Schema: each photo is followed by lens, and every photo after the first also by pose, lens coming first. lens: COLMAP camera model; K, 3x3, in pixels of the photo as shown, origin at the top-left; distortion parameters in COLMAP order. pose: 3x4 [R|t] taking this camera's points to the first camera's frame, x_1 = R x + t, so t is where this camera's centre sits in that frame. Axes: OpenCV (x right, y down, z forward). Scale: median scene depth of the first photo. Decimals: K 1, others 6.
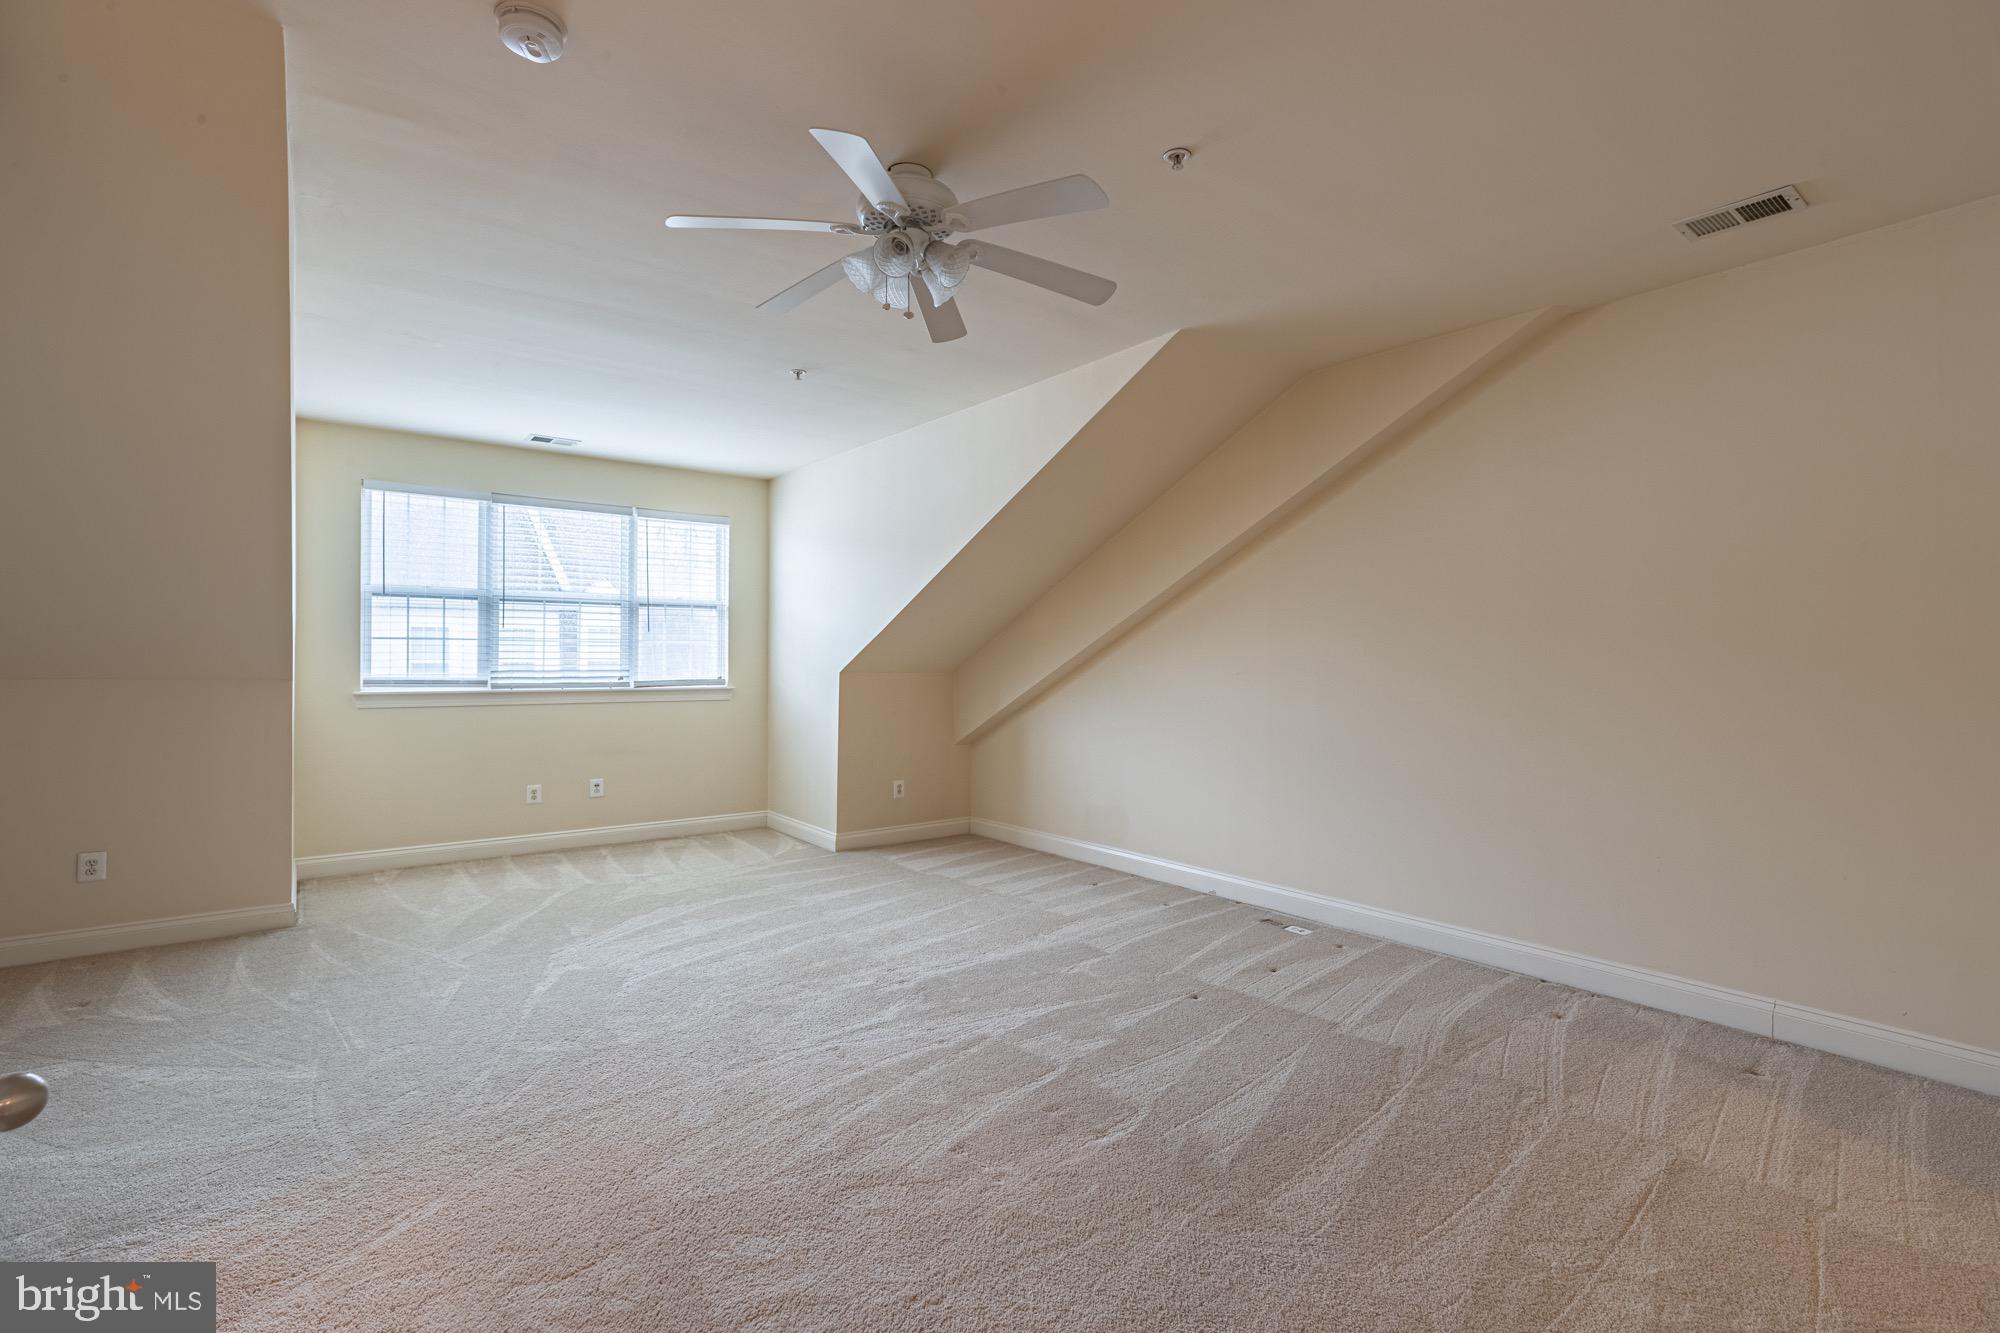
lens RADIAL K [[902.1, 0, 1003.0], [0, 902.1, 654.4], [0, 0, 1]] dist [-0.011673, 0.006265]
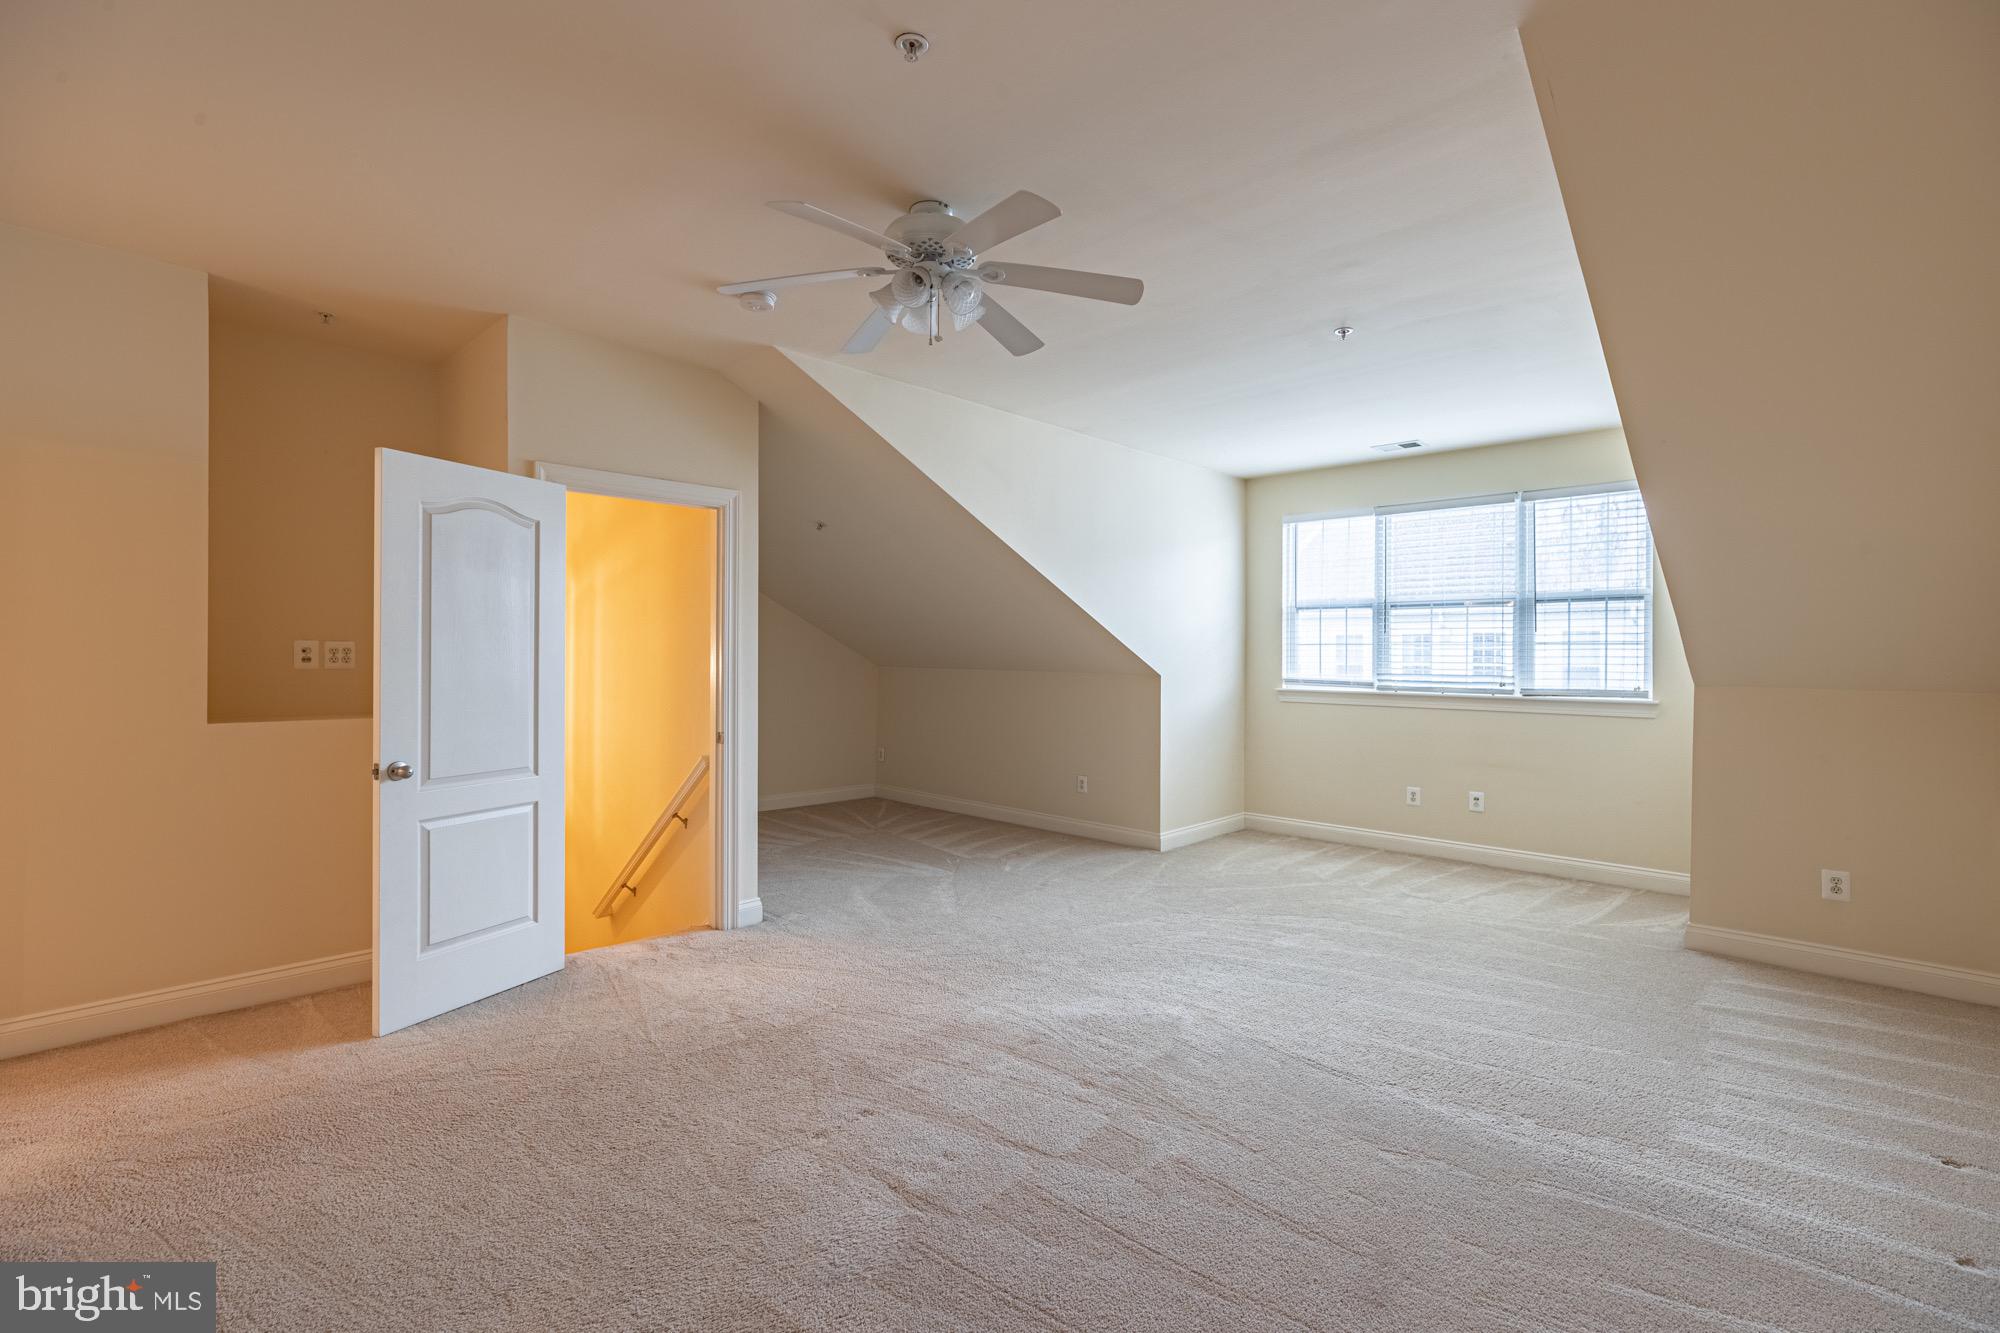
lens RADIAL K [[902.1, 0, 1003.0], [0, 902.1, 654.4], [0, 0, 1]] dist [-0.011673, 0.006265]
pose [[0.143662, -0.004437, -0.989617, 0.416430], [-0.001764, 0.999987, -0.004739, 0.001362], [0.989625, 0.002426, 0.143653, 0.397859]]
